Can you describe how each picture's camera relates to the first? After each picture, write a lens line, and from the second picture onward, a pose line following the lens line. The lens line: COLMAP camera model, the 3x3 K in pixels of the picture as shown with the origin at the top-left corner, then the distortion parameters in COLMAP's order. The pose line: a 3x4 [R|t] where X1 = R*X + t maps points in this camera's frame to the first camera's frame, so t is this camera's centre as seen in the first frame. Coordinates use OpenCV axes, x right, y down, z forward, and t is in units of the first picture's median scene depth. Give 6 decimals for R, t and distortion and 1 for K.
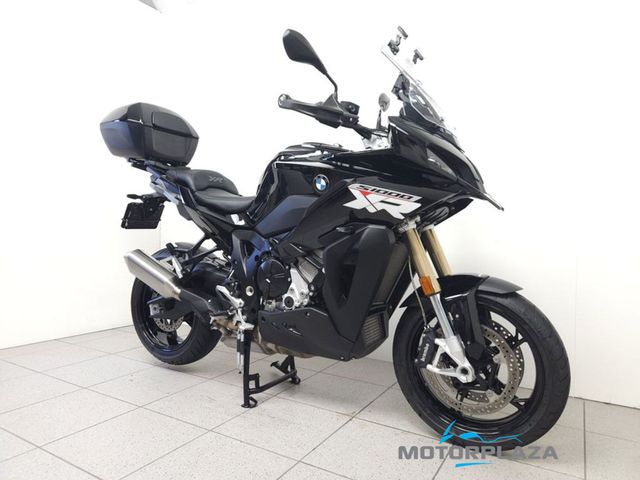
lens RADIAL K [[430.7, 0, 320.6], [0, 430.7, 236.2], [0, 0, 1]] dist [0.049291, -0.008128]
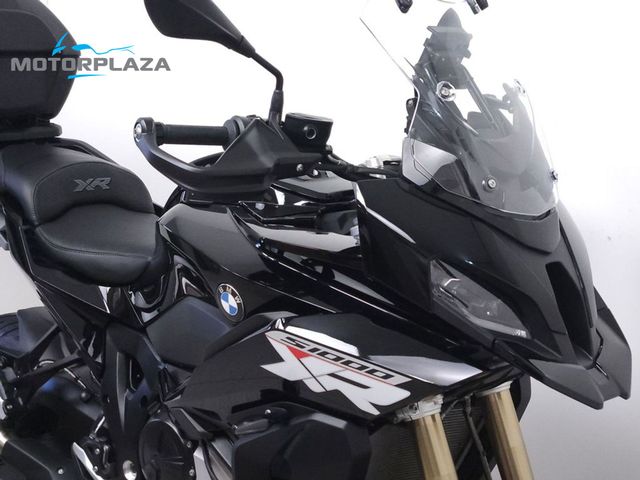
lens RADIAL K [[1273.0, 0, 320.7], [0, 1273.0, 240.8], [0, 0, 1]] dist [-0.103198, 0.000000]
pose [[0.972950, 0.063410, -0.222144, 0.374077], [-0.034719, 0.990806, 0.130758, -0.353230], [0.228393, -0.119509, 0.966206, -0.251775]]
